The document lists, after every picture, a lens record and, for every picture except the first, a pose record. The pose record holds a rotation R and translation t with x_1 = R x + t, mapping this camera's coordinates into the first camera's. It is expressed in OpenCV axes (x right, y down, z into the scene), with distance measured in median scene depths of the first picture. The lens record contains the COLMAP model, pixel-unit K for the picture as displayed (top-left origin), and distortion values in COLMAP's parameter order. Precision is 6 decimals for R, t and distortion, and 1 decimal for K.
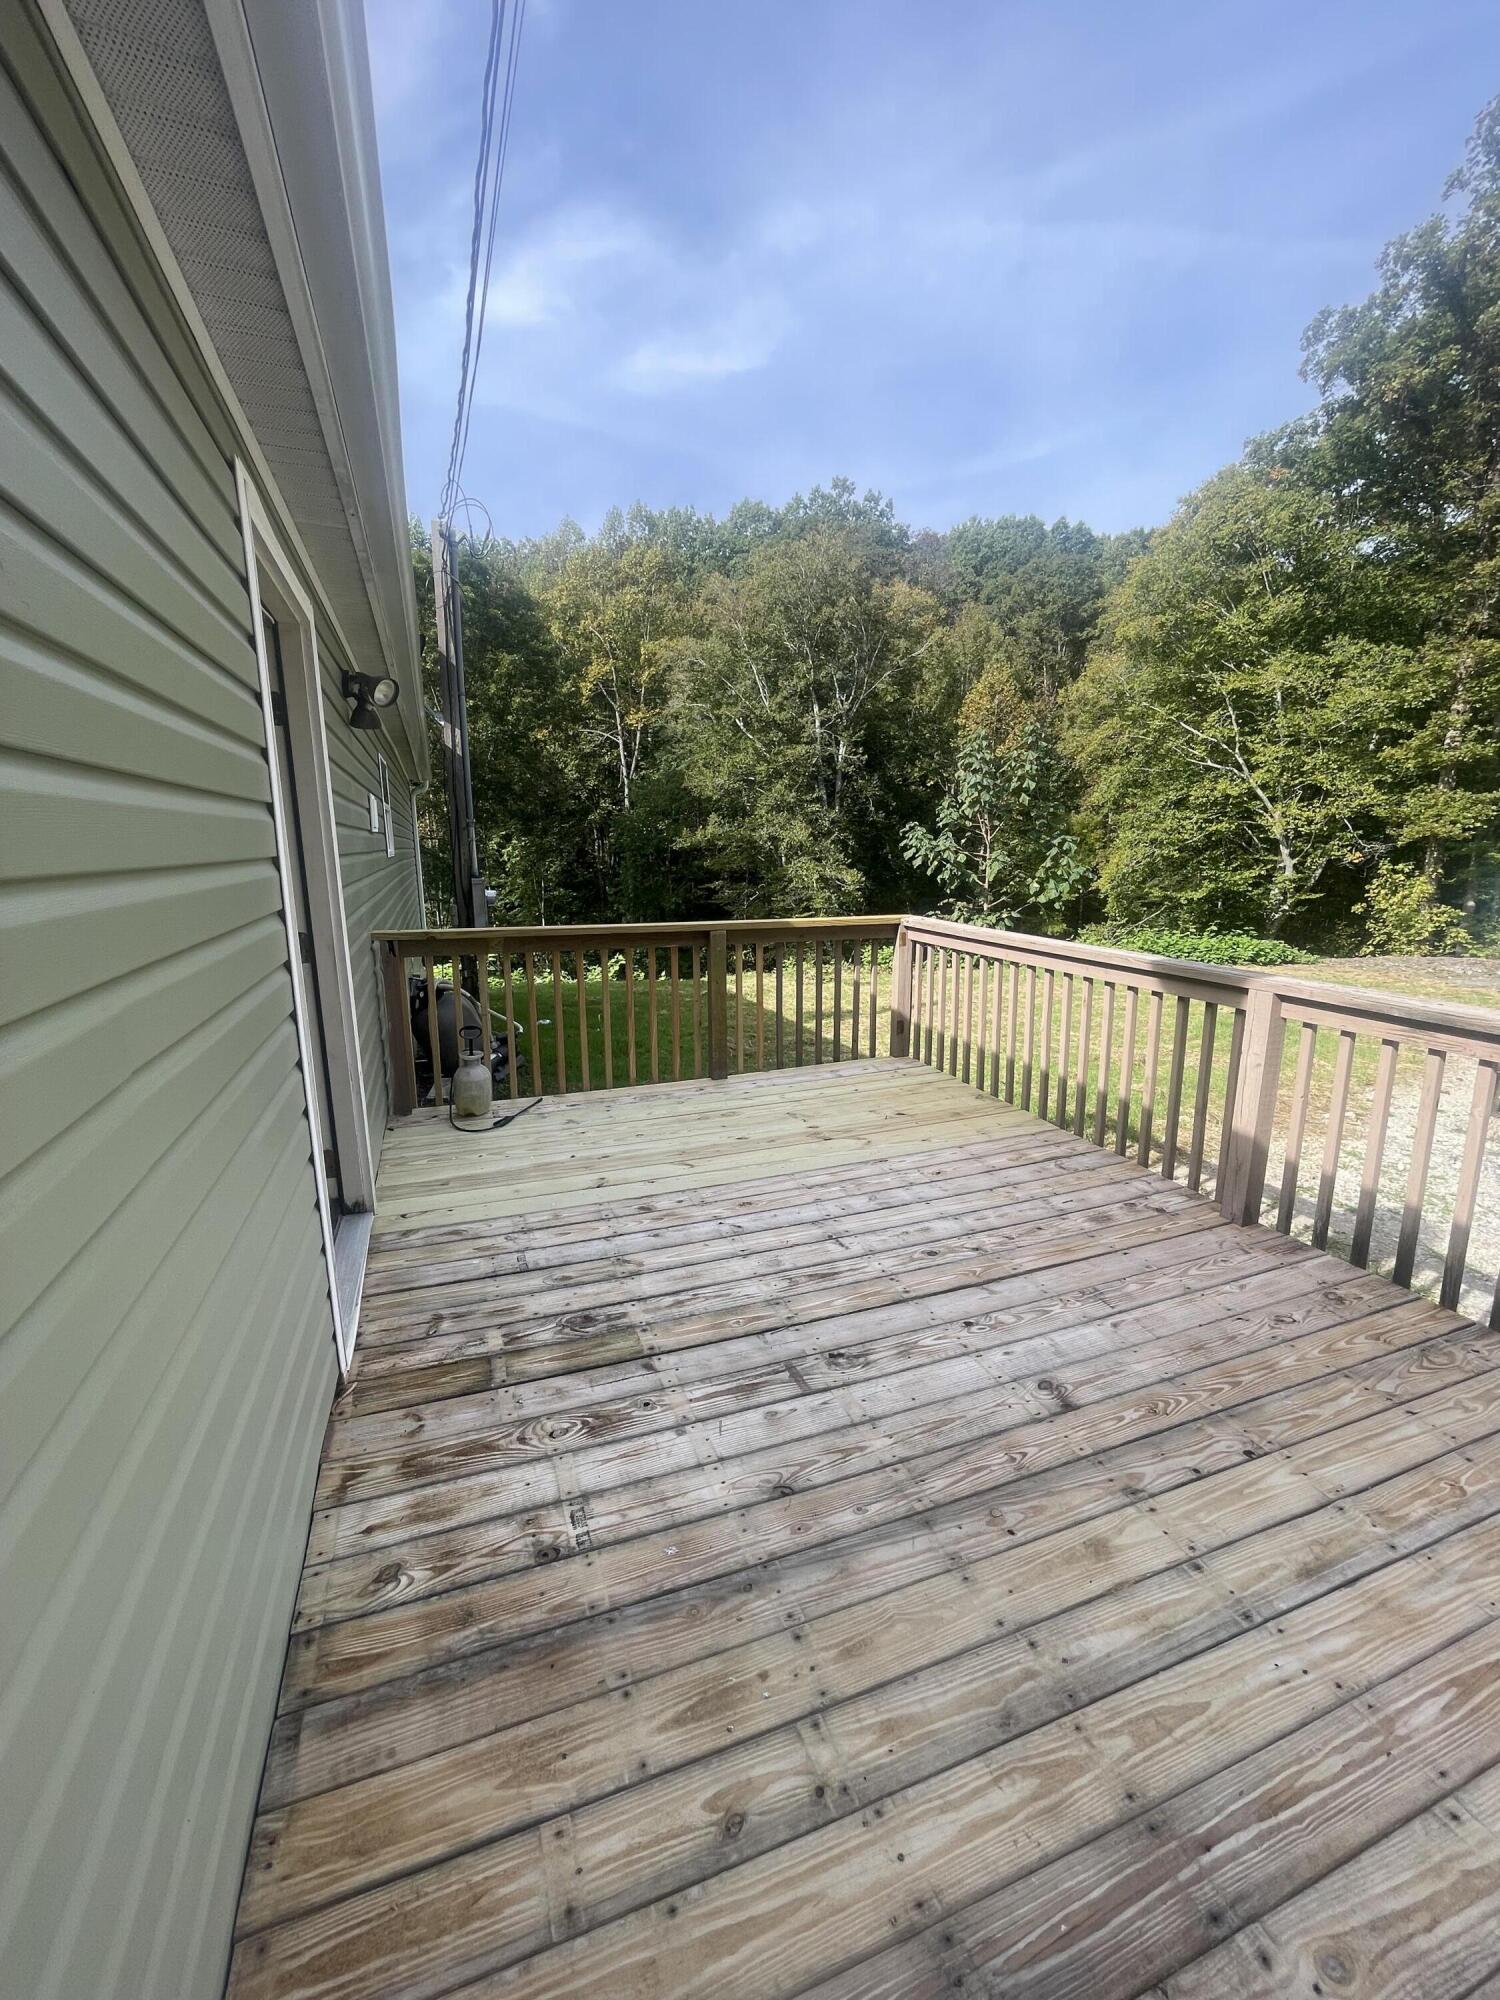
lens RADIAL K [[809.7, 0, 753.7], [0, 809.7, 995.6], [0, 0, 1]] dist [-0.001970, 0.000117]
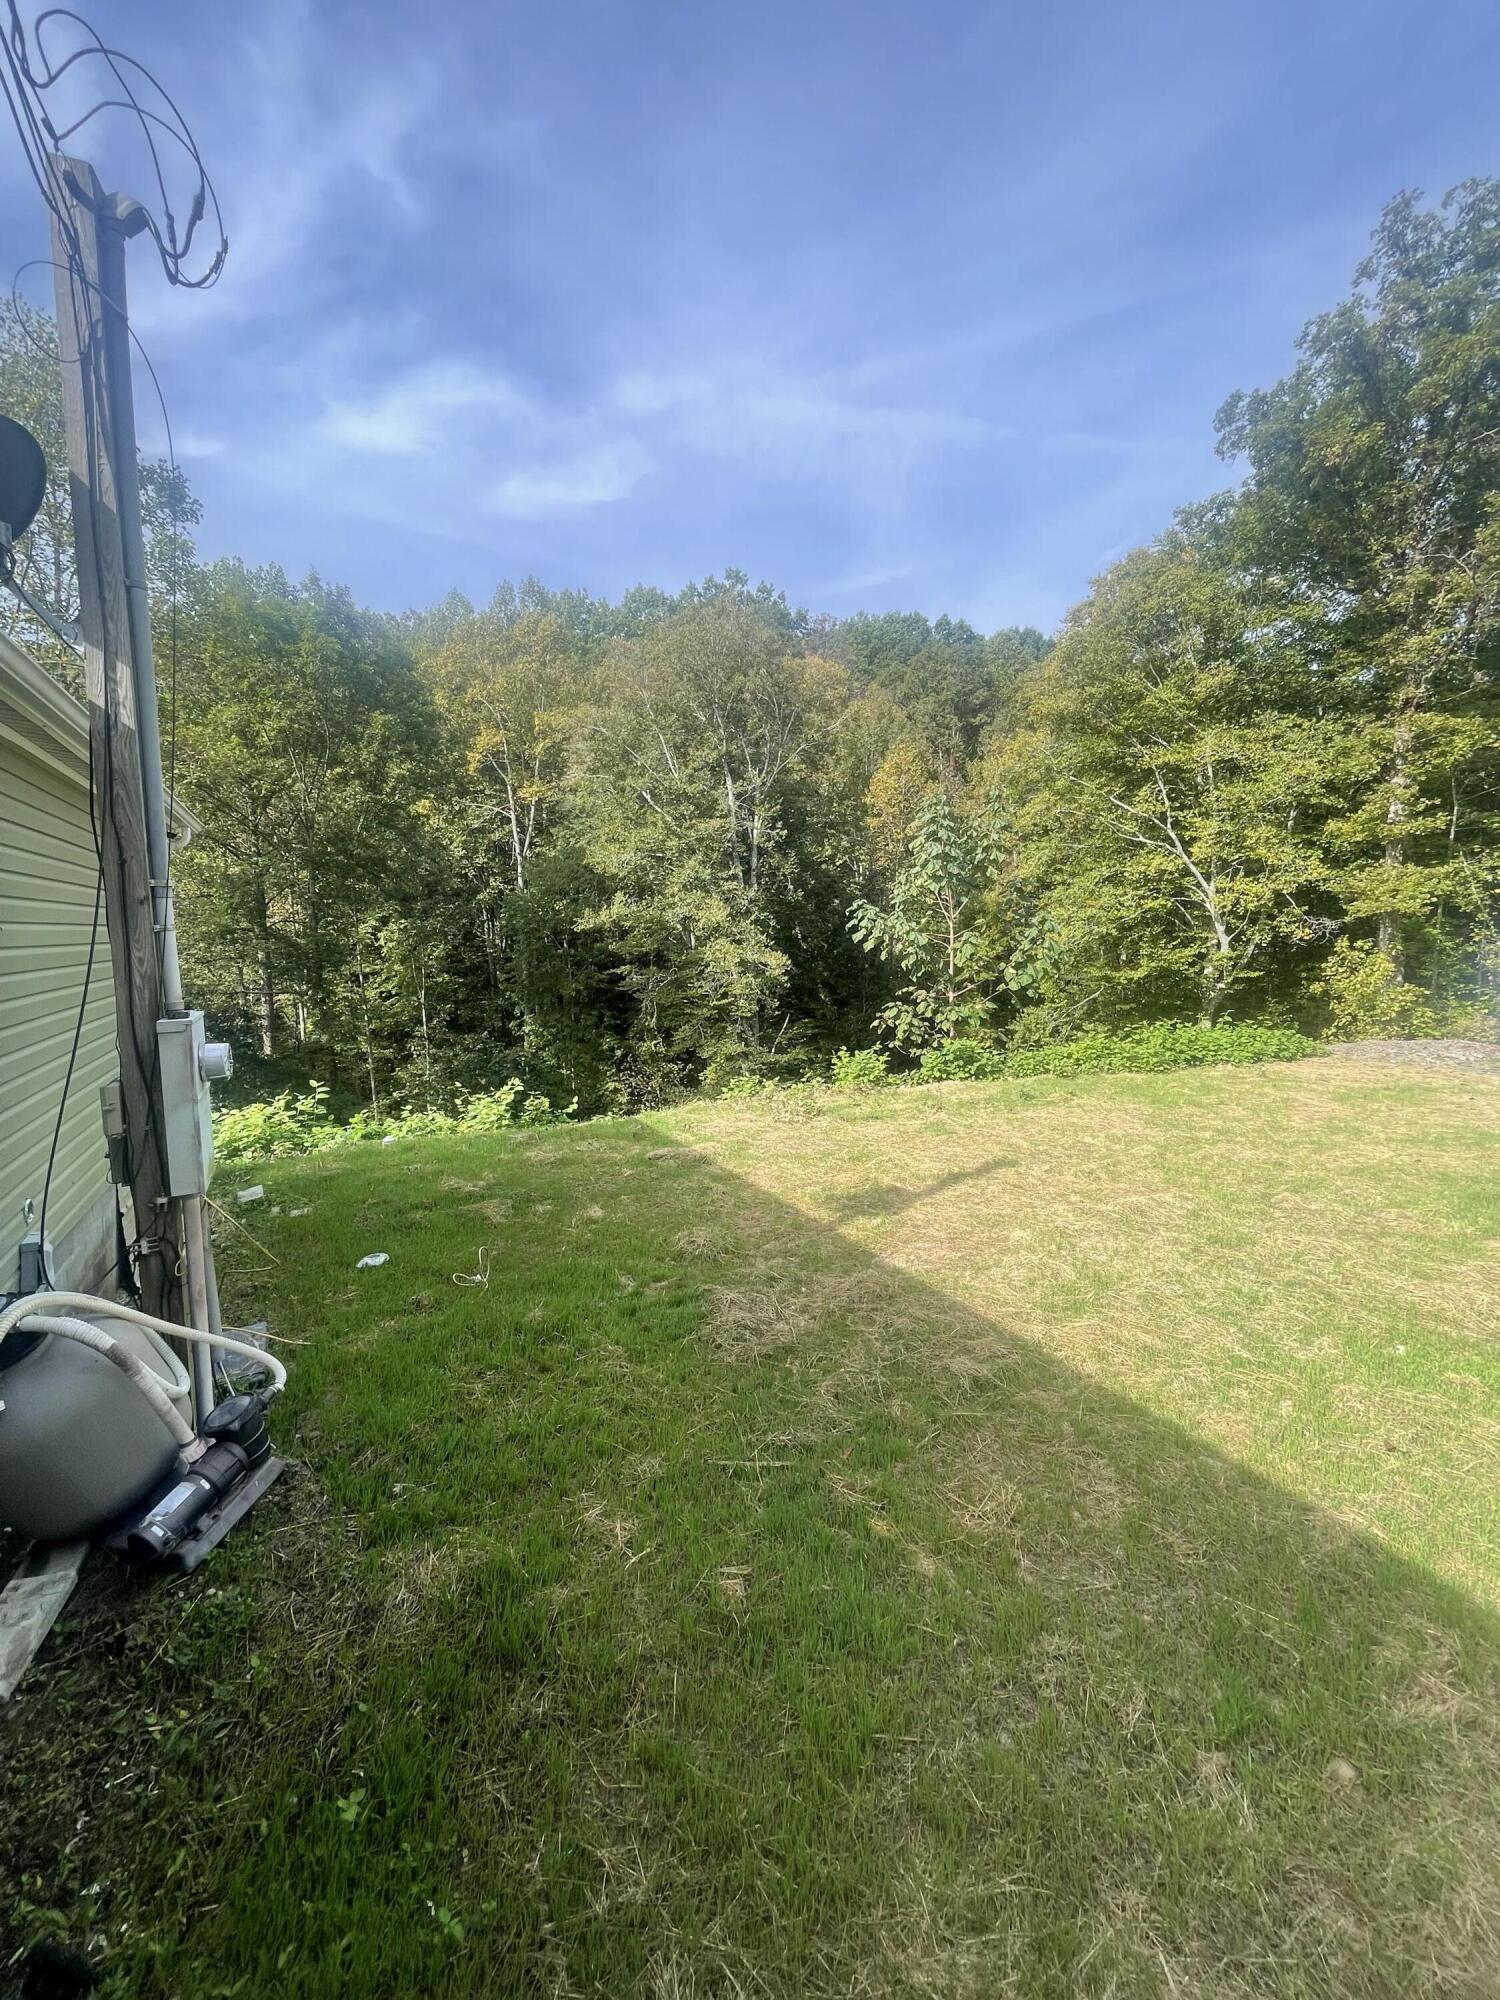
lens RADIAL K [[809.7, 0, 748.9], [0, 809.7, 999.6], [0, 0, 1]] dist [-0.001970, 0.000117]
pose [[0.992424, -0.019221, 0.121344, -0.023257], [0.030328, 0.995447, -0.090364, -0.025821], [-0.119055, 0.093360, 0.988489, 0.131863]]
